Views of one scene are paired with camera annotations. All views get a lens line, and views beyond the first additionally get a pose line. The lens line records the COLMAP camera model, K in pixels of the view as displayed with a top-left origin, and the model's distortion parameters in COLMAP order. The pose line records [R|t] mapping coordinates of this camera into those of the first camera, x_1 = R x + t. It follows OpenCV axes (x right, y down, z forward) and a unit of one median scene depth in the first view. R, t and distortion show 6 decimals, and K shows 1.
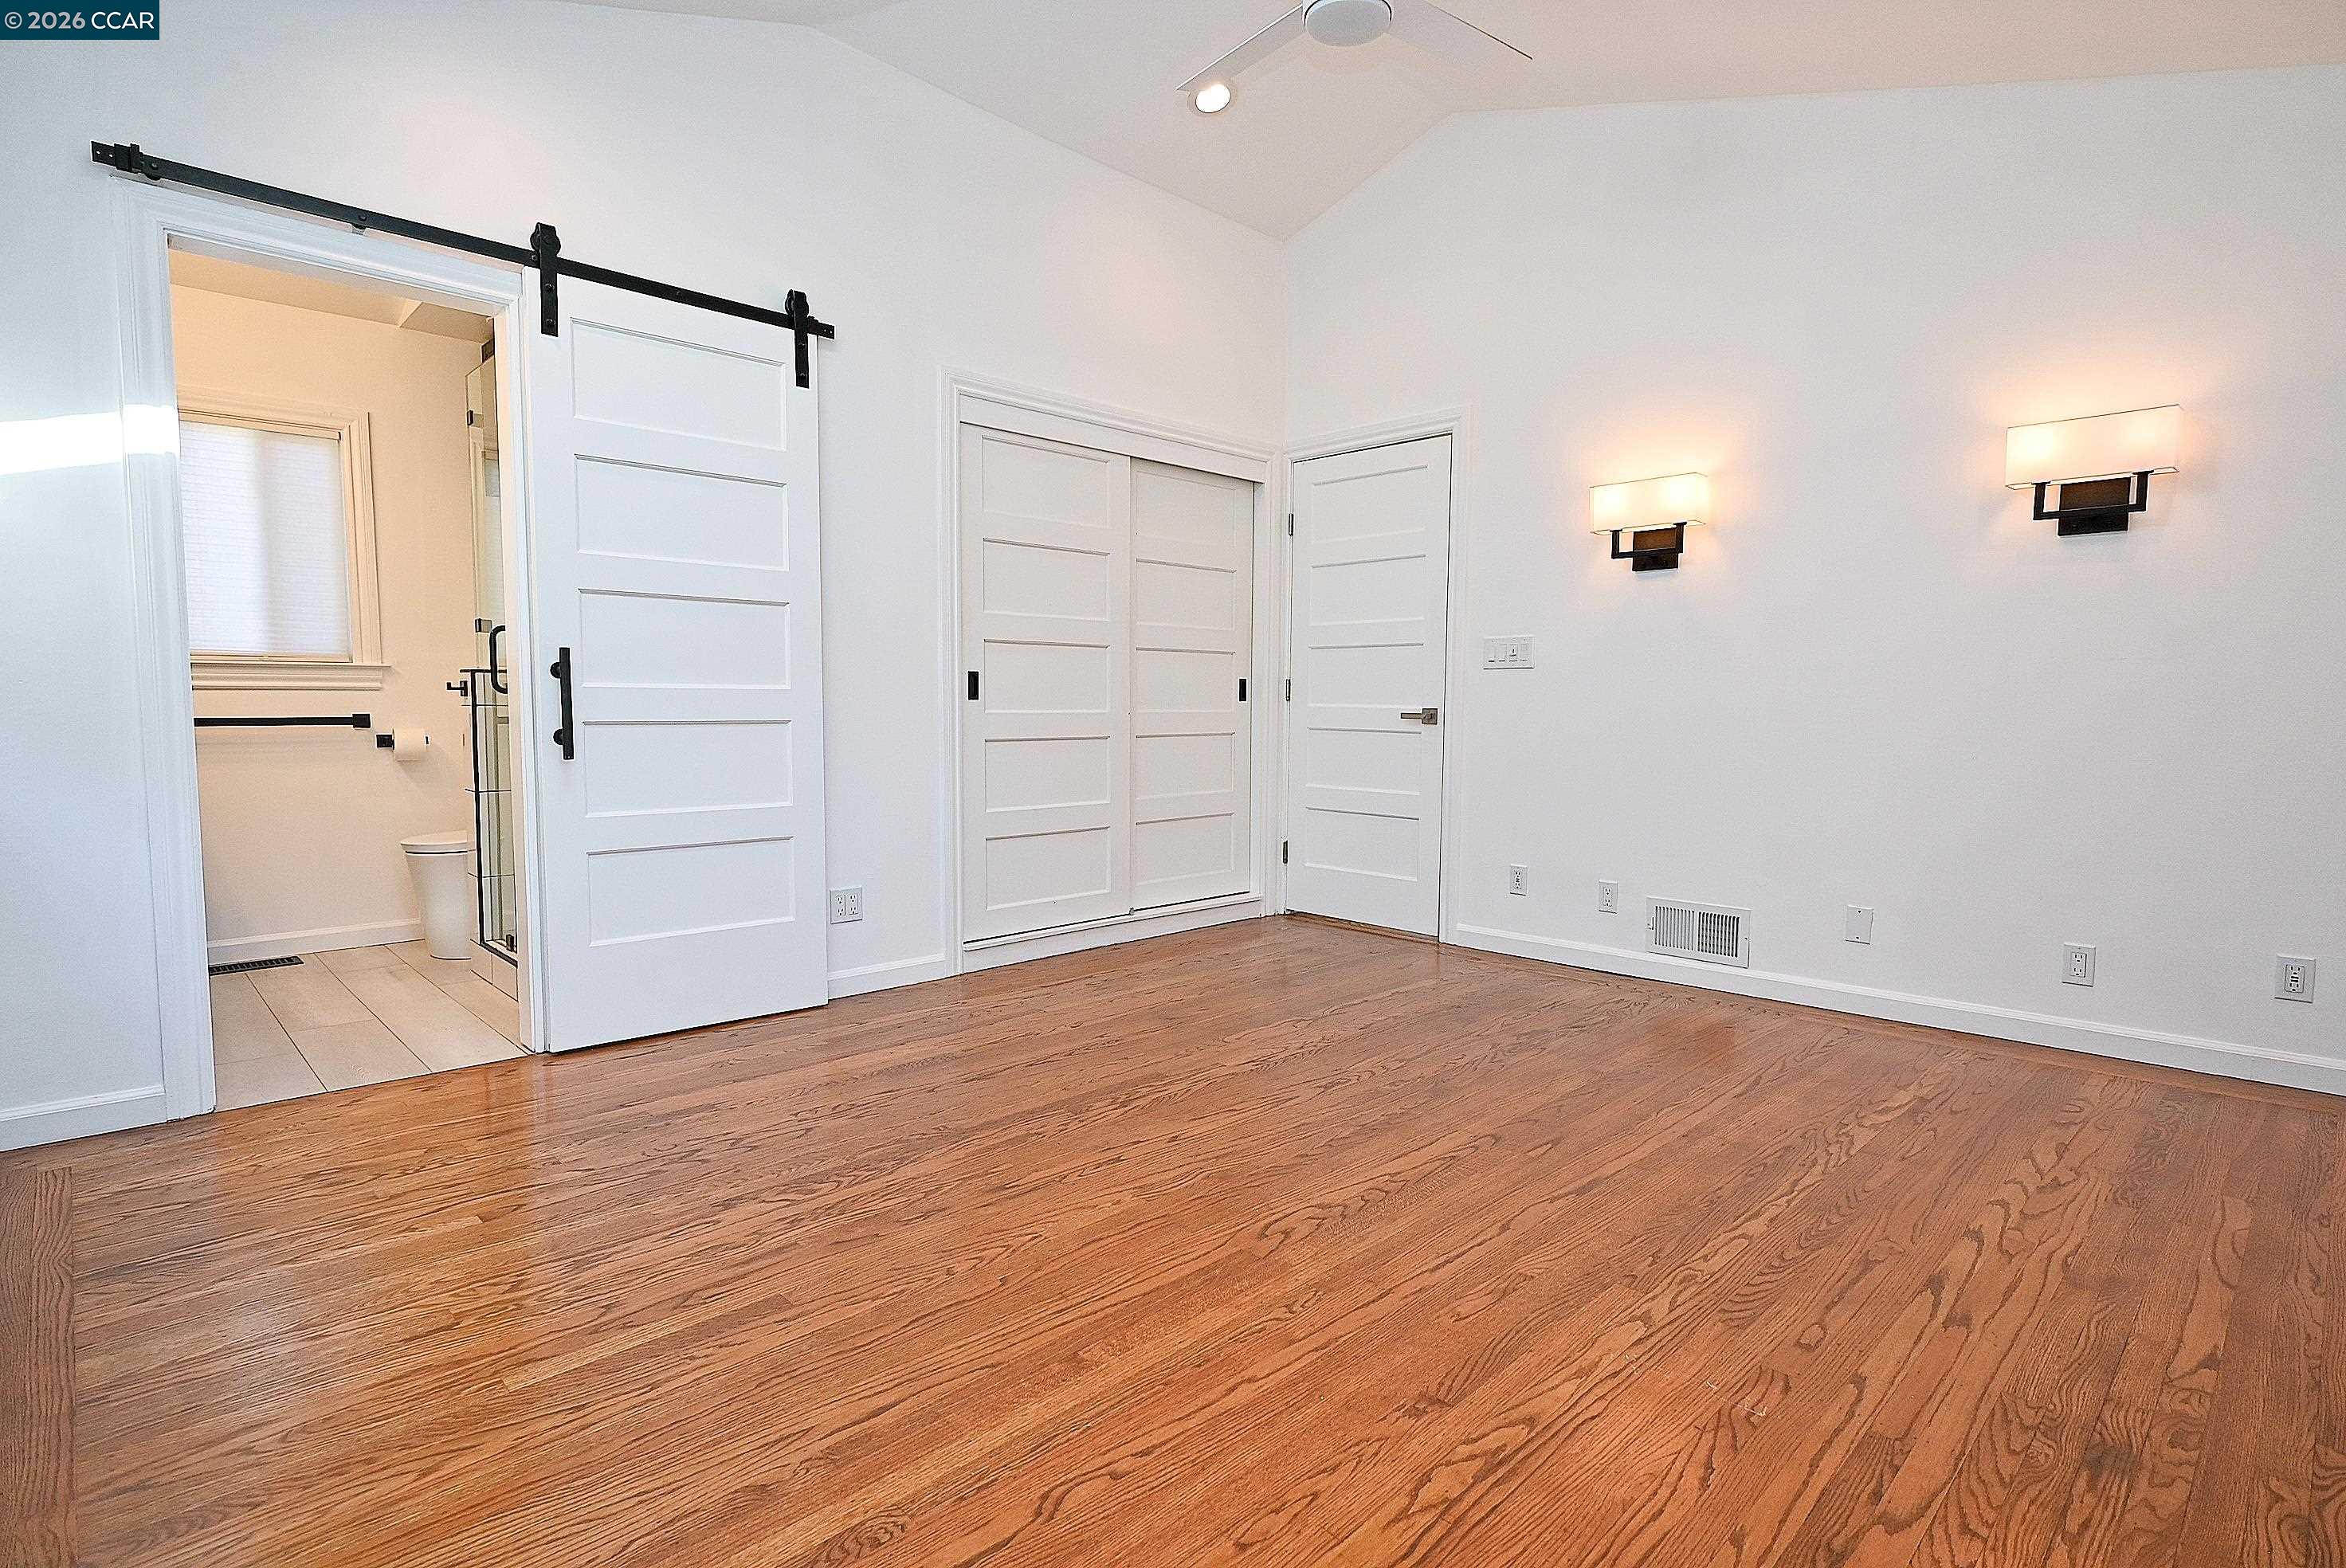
lens RADIAL K [[1148.9, 0, 1173.0], [0, 1148.9, 784.0], [0, 0, 1]] dist [0.003614, 0.000388]
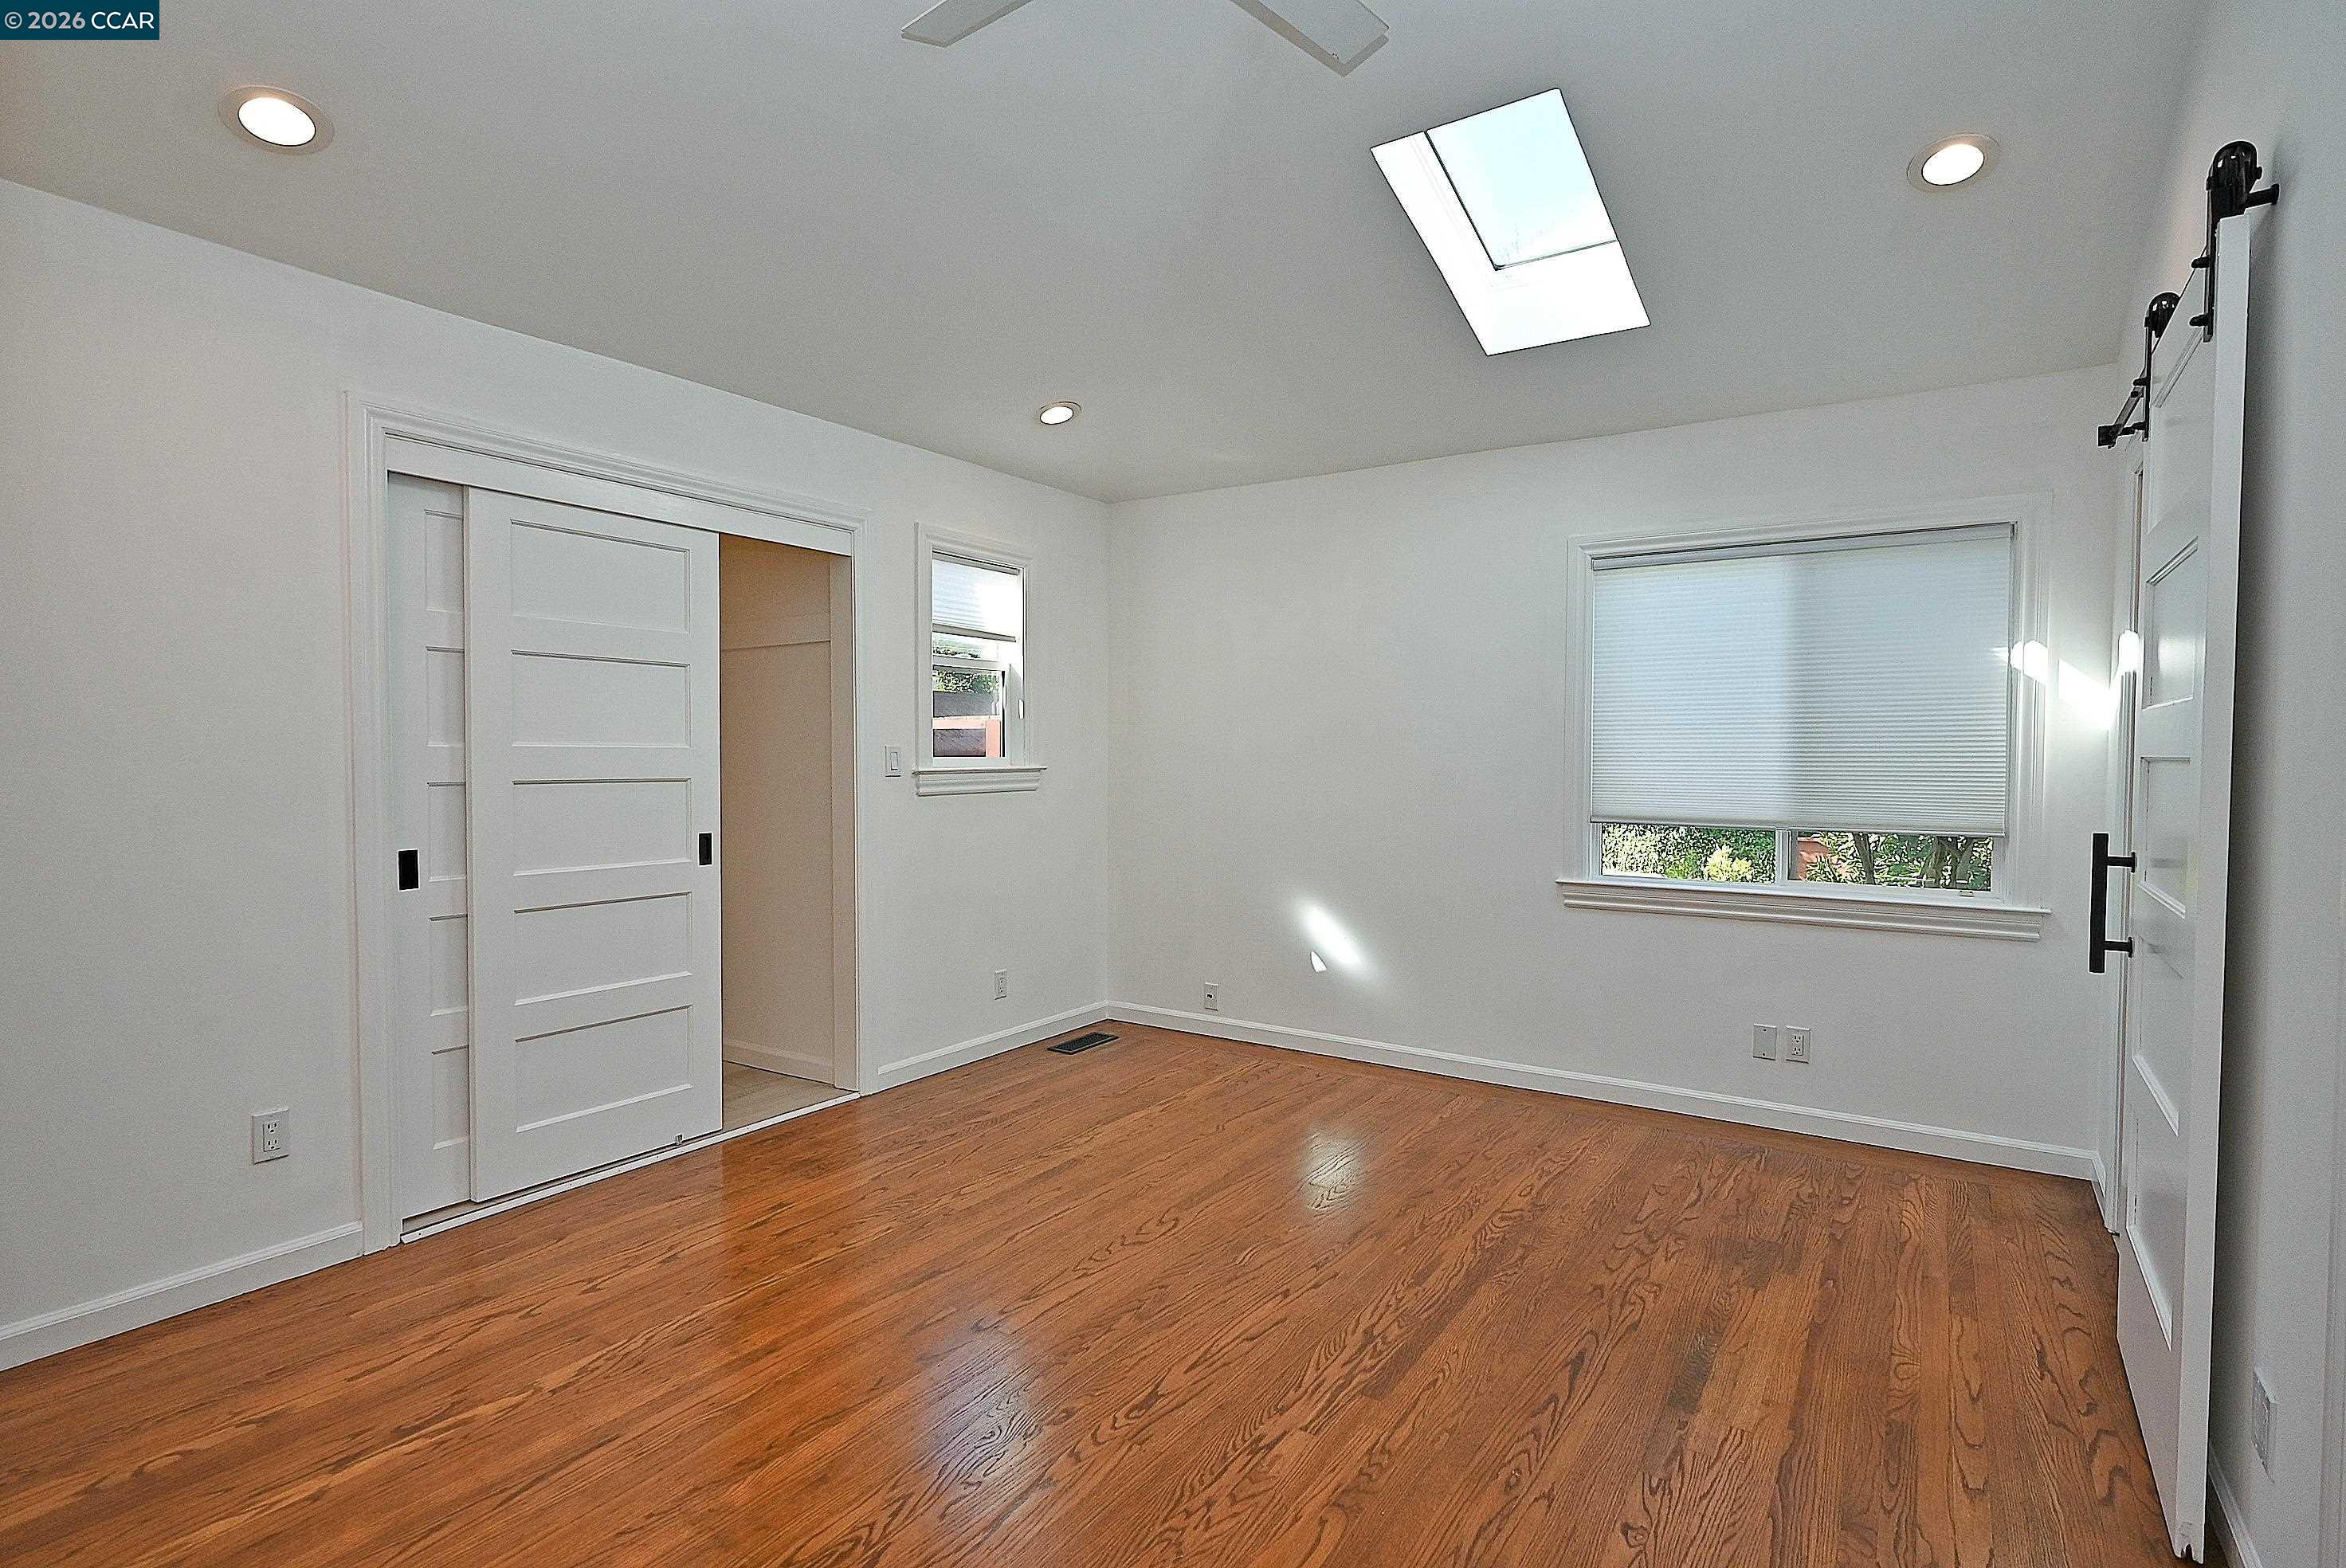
lens RADIAL K [[1148.9, 0, 1173.0], [0, 1148.9, 784.0], [0, 0, 1]] dist [0.003614, 0.000388]
pose [[-0.976814, -0.001865, -0.214082, 0.327805], [-0.022104, 0.995497, 0.092185, -0.252447], [0.212946, 0.094780, -0.972456, 1.949861]]
